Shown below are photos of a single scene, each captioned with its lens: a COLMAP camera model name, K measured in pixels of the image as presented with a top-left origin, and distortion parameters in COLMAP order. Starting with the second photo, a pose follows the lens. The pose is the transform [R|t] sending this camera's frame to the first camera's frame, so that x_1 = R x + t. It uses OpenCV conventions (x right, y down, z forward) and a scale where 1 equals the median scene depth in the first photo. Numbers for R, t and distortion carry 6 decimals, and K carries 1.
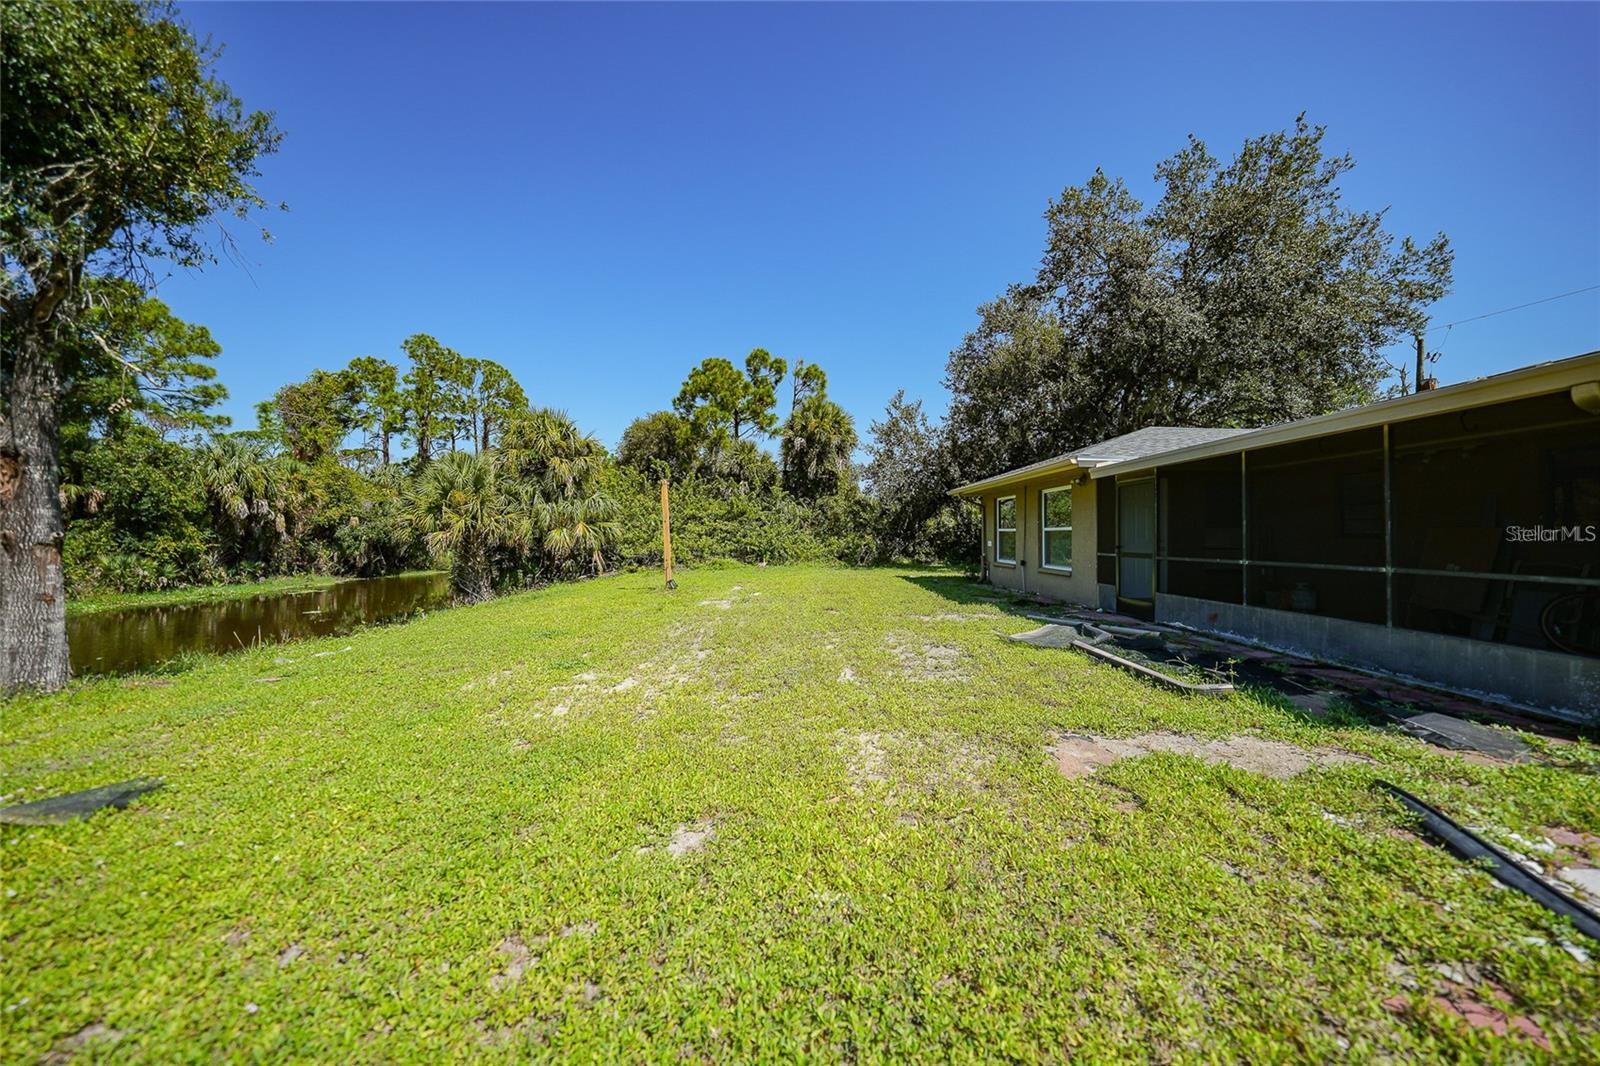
lens RADIAL K [[557.5, 0, 812.8], [0, 557.5, 528.4], [0, 0, 1]] dist [-0.023383, 0.005348]
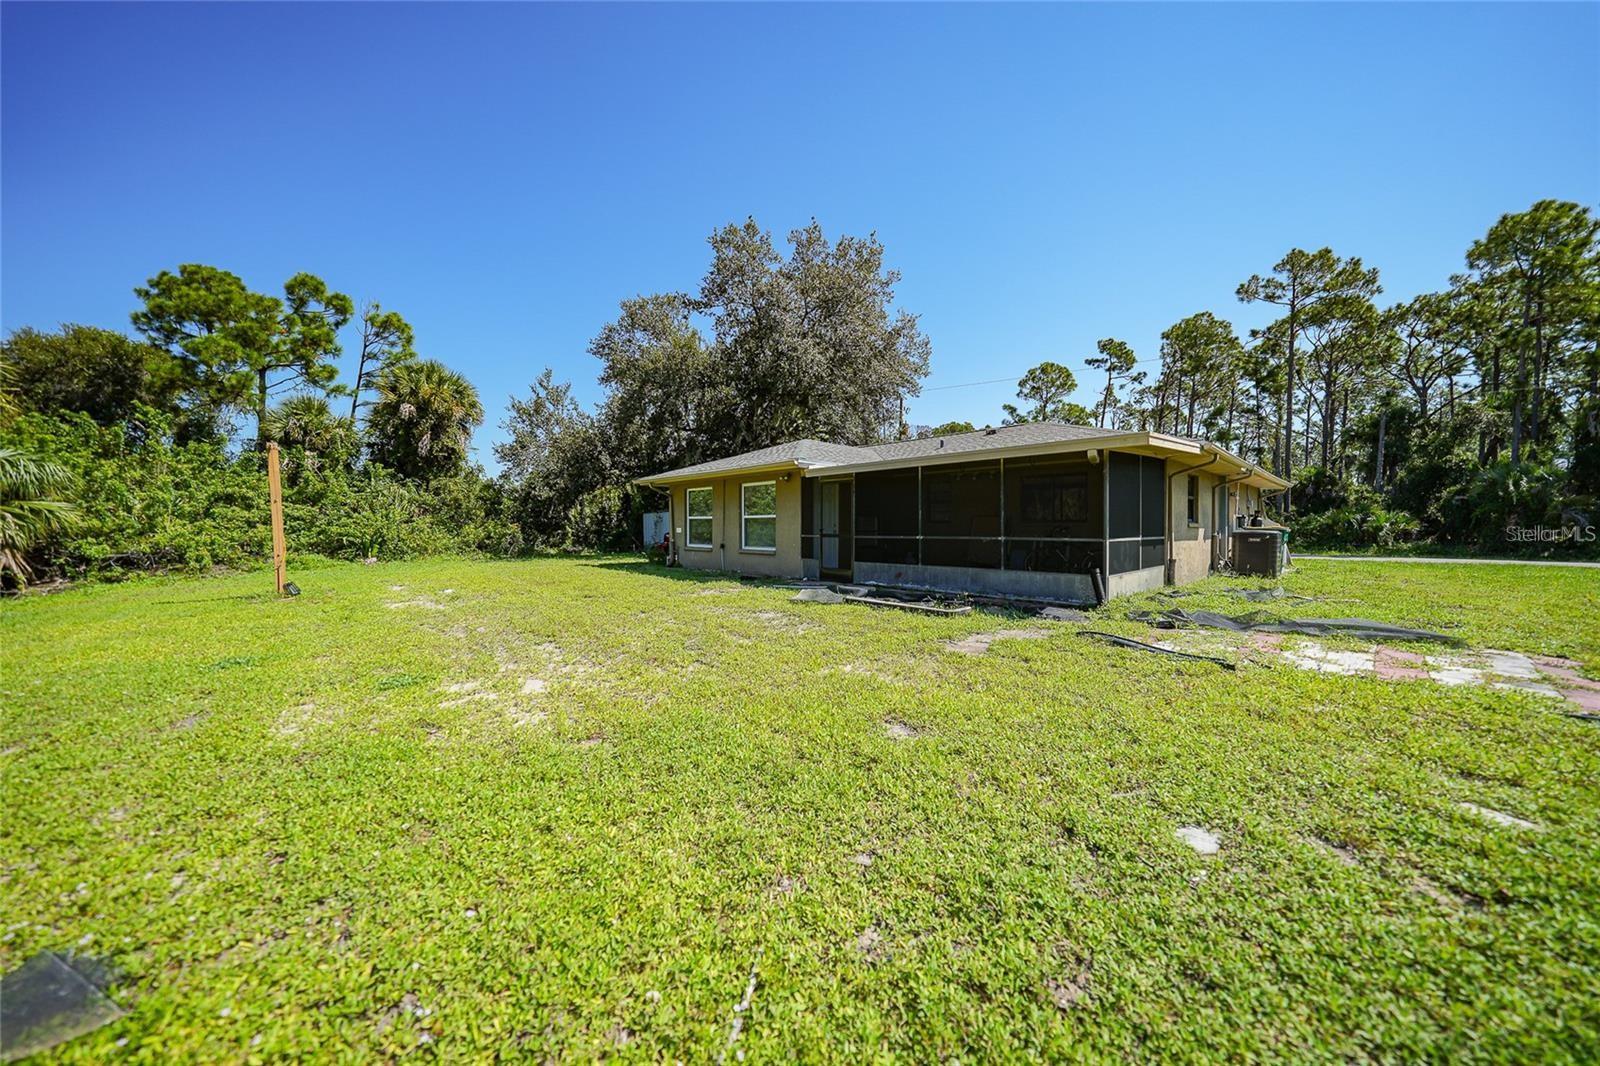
lens RADIAL K [[557.5, 0, 800.1], [0, 557.5, 528.2], [0, 0, 1]] dist [-0.023383, 0.005348]
pose [[0.744320, -0.003141, 0.667815, -0.144124], [-0.006891, 0.999900, 0.012383, 0.005096], [-0.667787, -0.013819, 0.744224, 0.016458]]
